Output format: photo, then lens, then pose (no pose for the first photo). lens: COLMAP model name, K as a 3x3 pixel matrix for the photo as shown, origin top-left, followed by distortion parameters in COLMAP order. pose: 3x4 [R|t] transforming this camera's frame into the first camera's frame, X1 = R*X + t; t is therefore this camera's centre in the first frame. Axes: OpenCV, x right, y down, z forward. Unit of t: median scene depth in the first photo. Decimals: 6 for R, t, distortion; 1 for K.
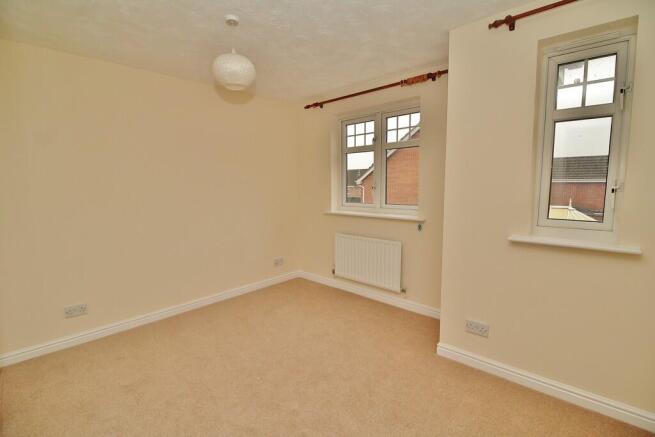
lens RADIAL K [[292.9, 0, 327.5], [0, 292.9, 218.5], [0, 0, 1]] dist [-0.001301, -0.018190]
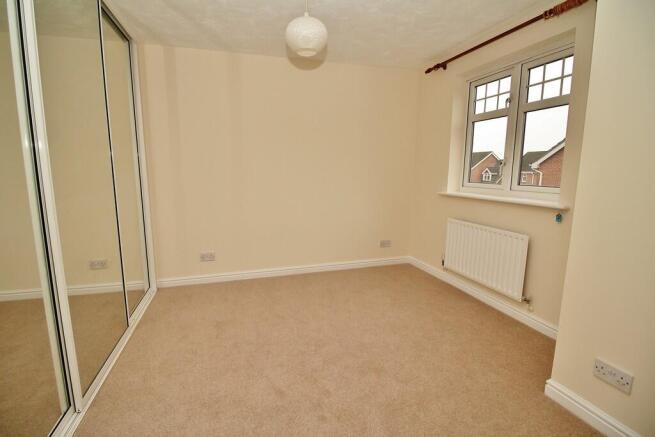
lens RADIAL K [[292.9, 0, 327.5], [0, 292.9, 218.5], [0, 0, 1]] dist [-0.001301, -0.018190]
pose [[0.867443, 0.091033, -0.489138, 0.155944], [-0.065518, 0.995458, 0.069073, 0.017482], [0.493204, -0.027869, 0.869467, 0.098466]]
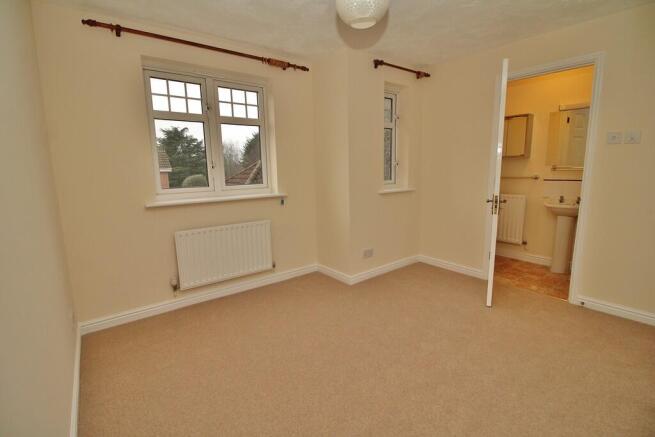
lens RADIAL K [[304.9, 0, 327.5], [0, 304.9, 218.5], [0, 0, 1]] dist [0.001095, -0.000014]
pose [[0.181665, -0.161781, 0.969961, -0.699300], [0.129839, 0.981684, 0.139418, -0.043280], [-0.974751, 0.100611, 0.199343, 0.553861]]
